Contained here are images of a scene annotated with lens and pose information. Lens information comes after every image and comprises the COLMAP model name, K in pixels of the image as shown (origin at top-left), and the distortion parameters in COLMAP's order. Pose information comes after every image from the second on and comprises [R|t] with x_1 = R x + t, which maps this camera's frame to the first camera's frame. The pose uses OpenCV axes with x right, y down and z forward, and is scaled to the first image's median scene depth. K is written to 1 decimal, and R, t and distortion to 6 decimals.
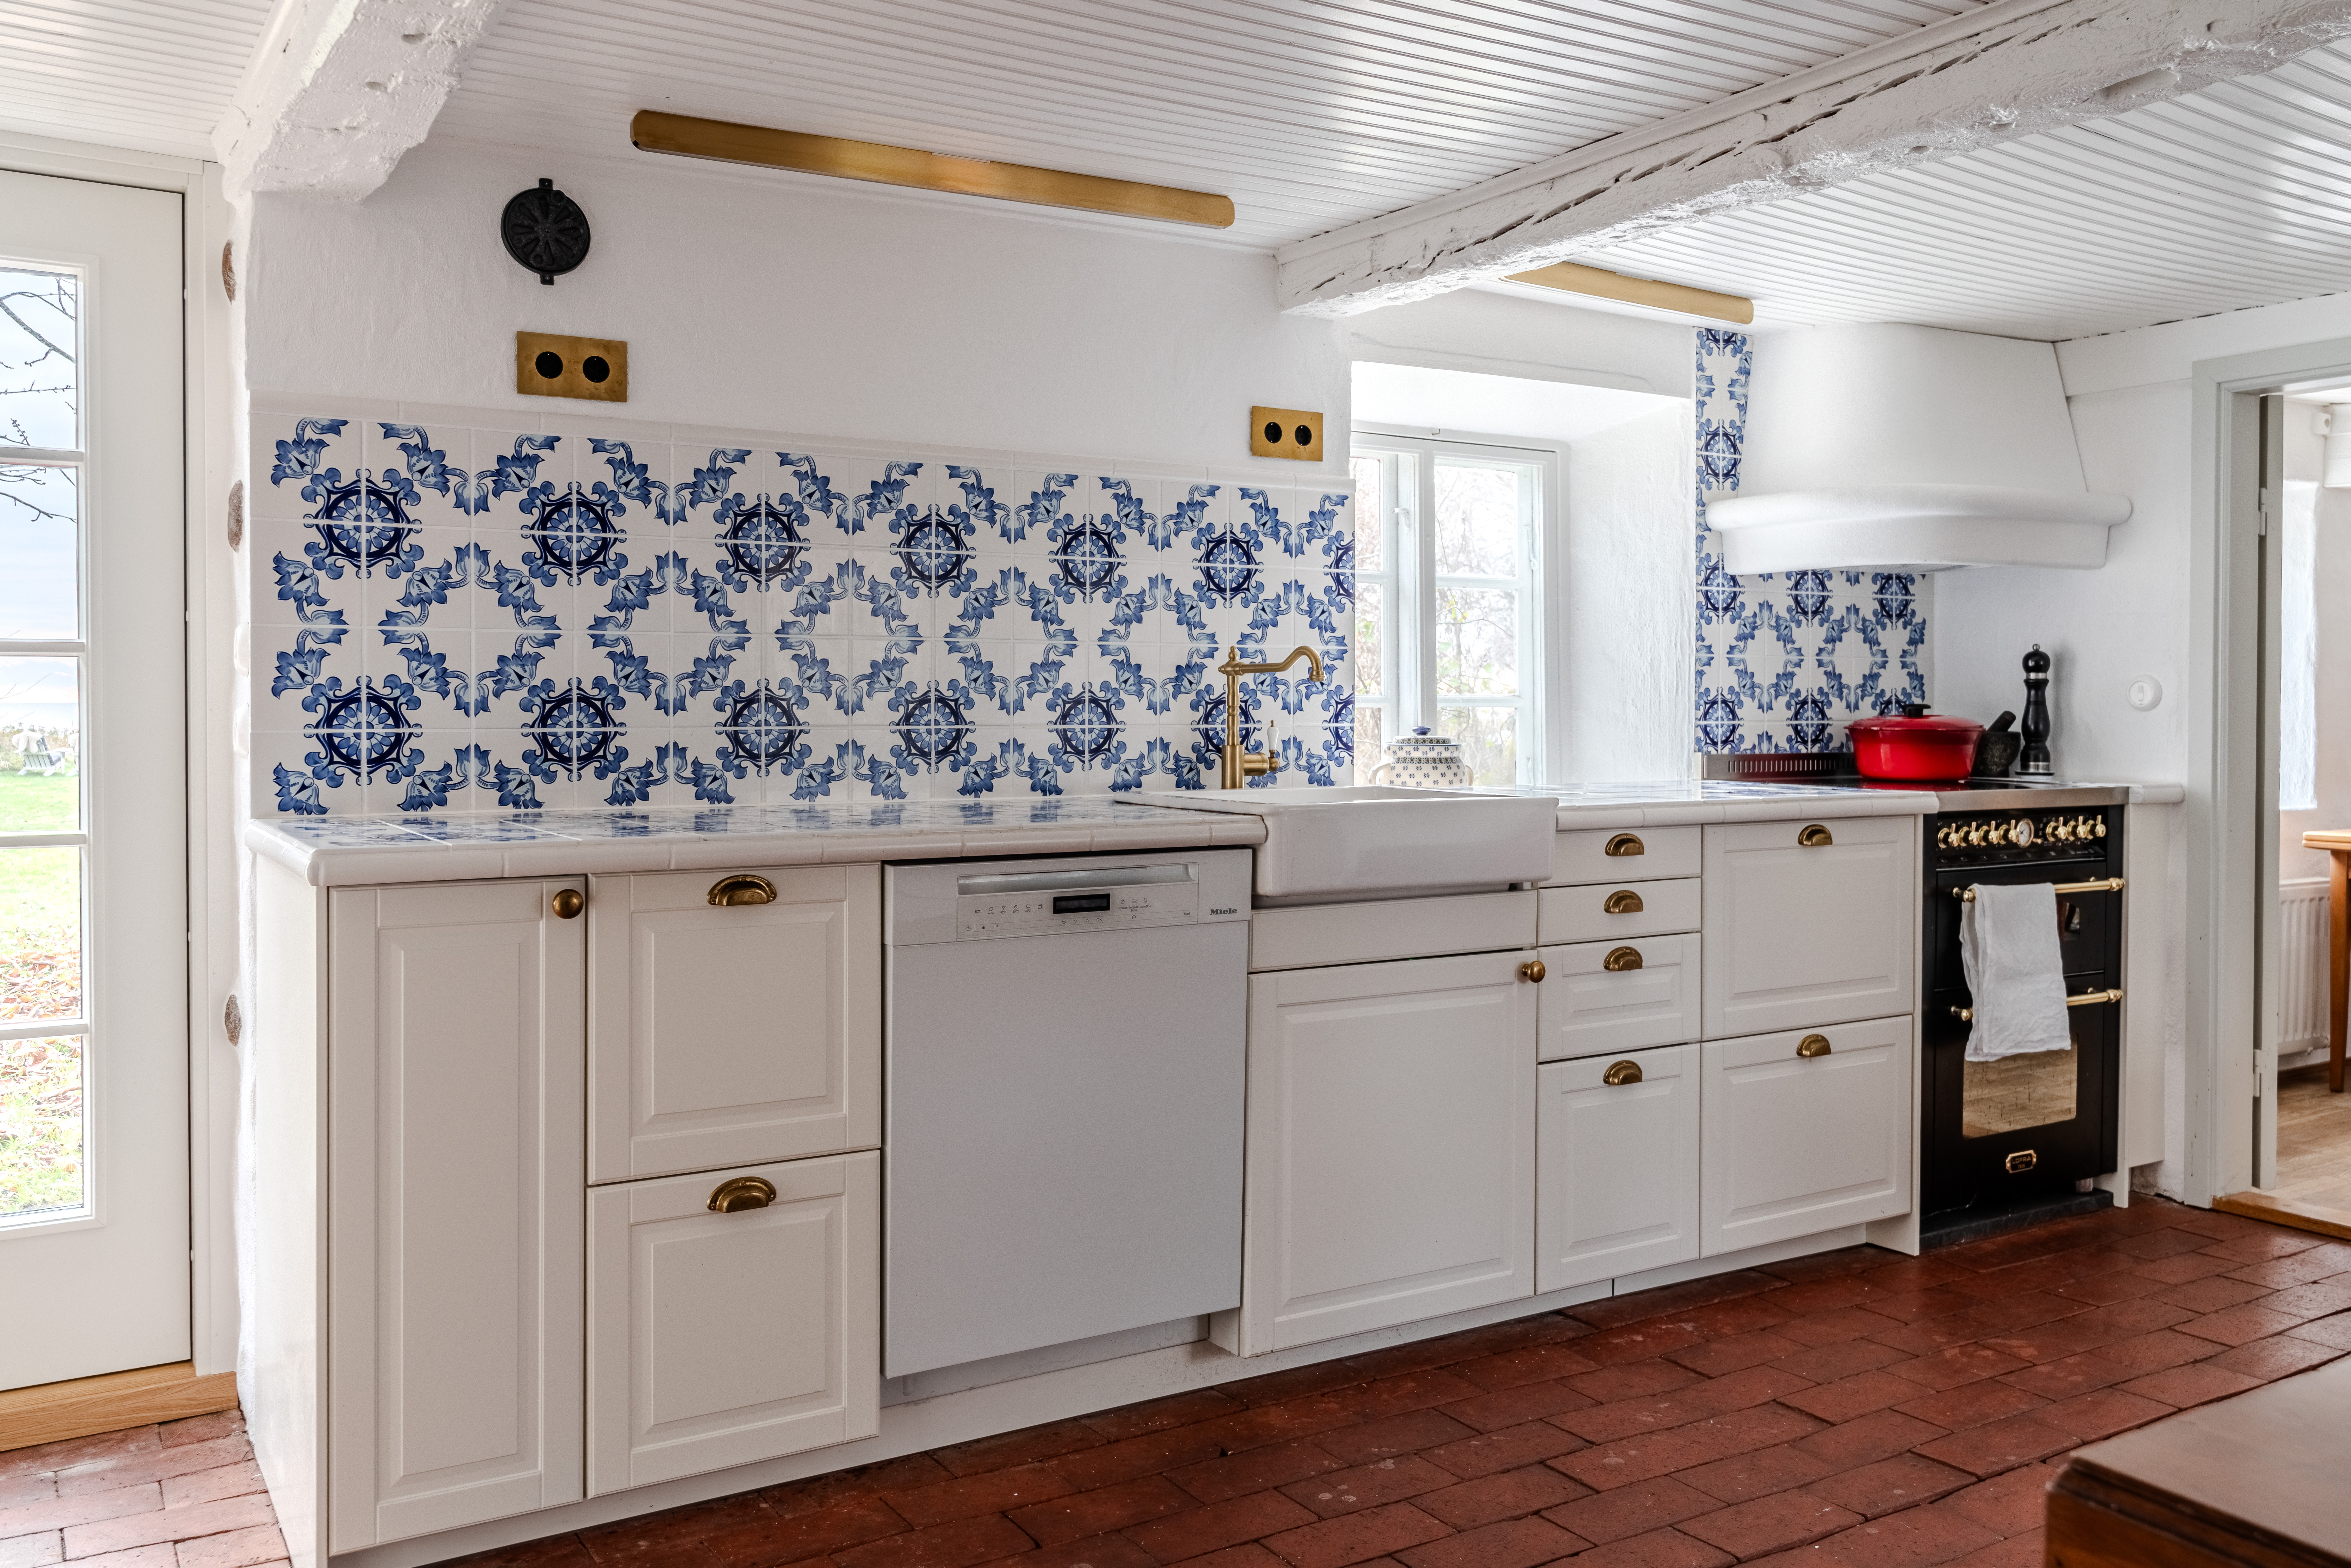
lens RADIAL K [[1811.8, 0, 1089.7], [0, 1811.8, 735.3], [0, 0, 1]] dist [0.003991, -0.003611]
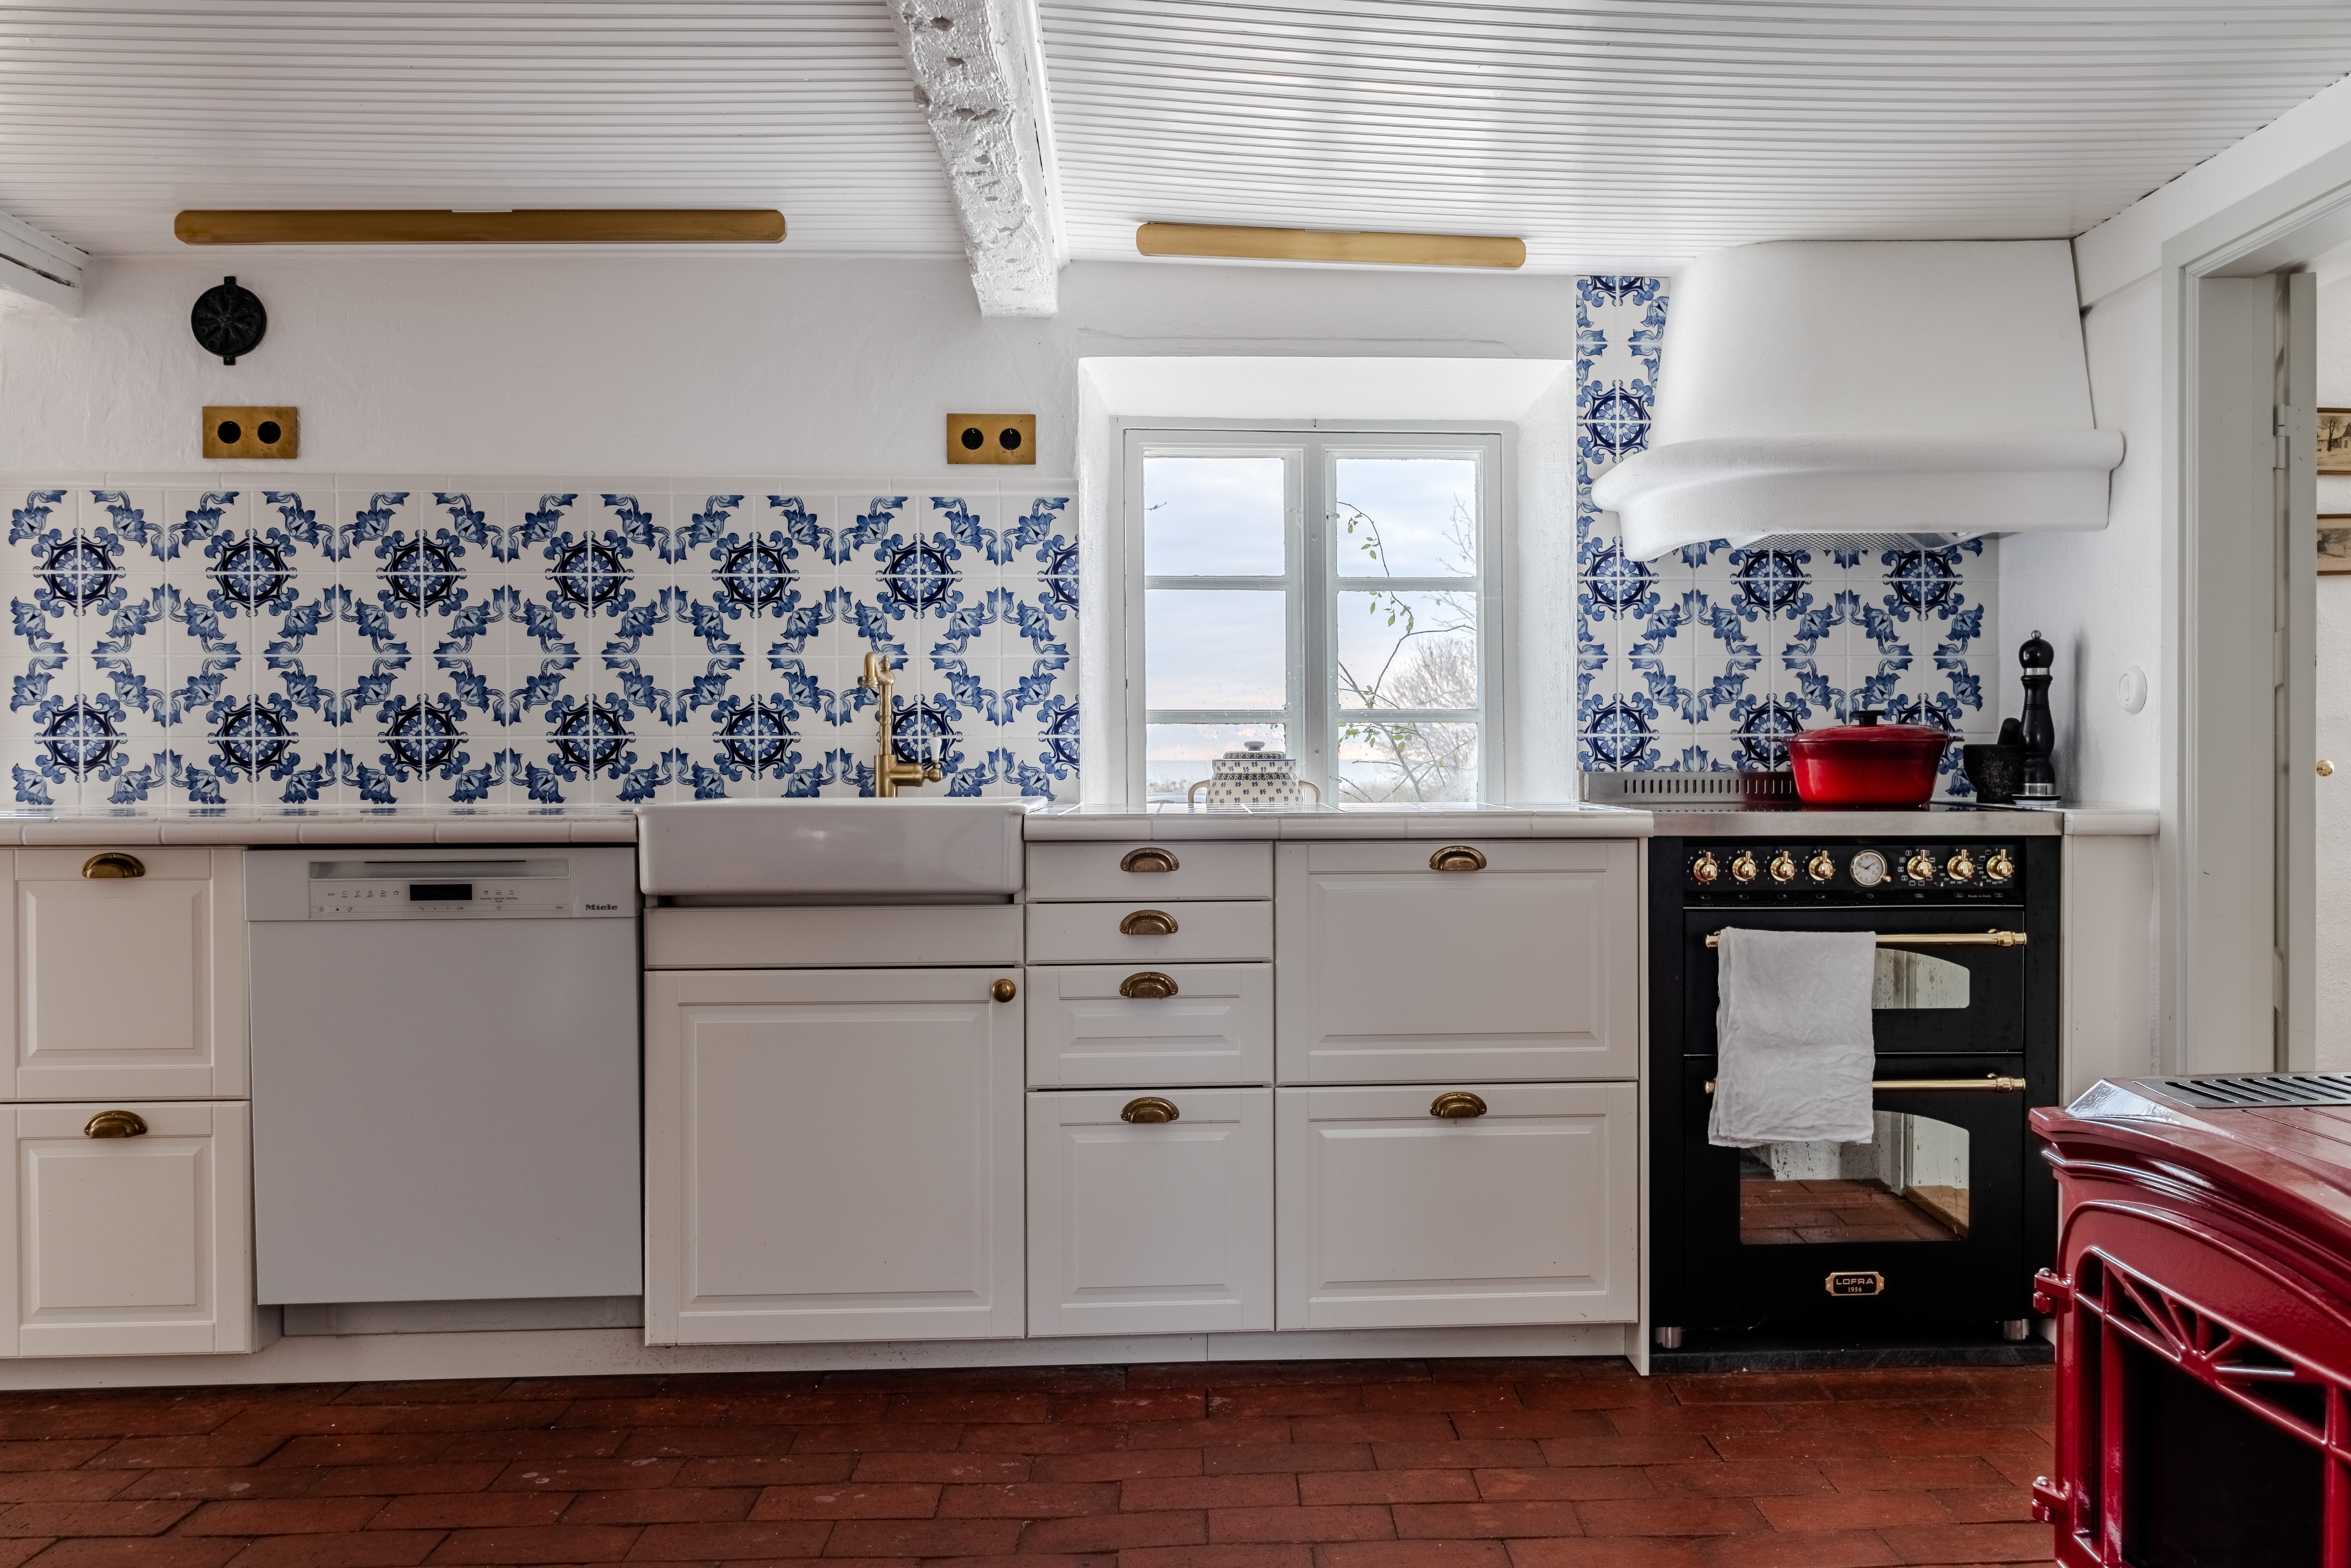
lens RADIAL K [[1811.7, 0, 1240.2], [0, 1811.7, 778.8], [0, 0, 1]] dist [0.003991, -0.003611]
pose [[0.894963, 0.002678, -0.446133, 0.771010], [-0.004262, 0.999988, -0.002548, 0.022281], [0.446120, 0.004182, 0.894963, 0.212594]]
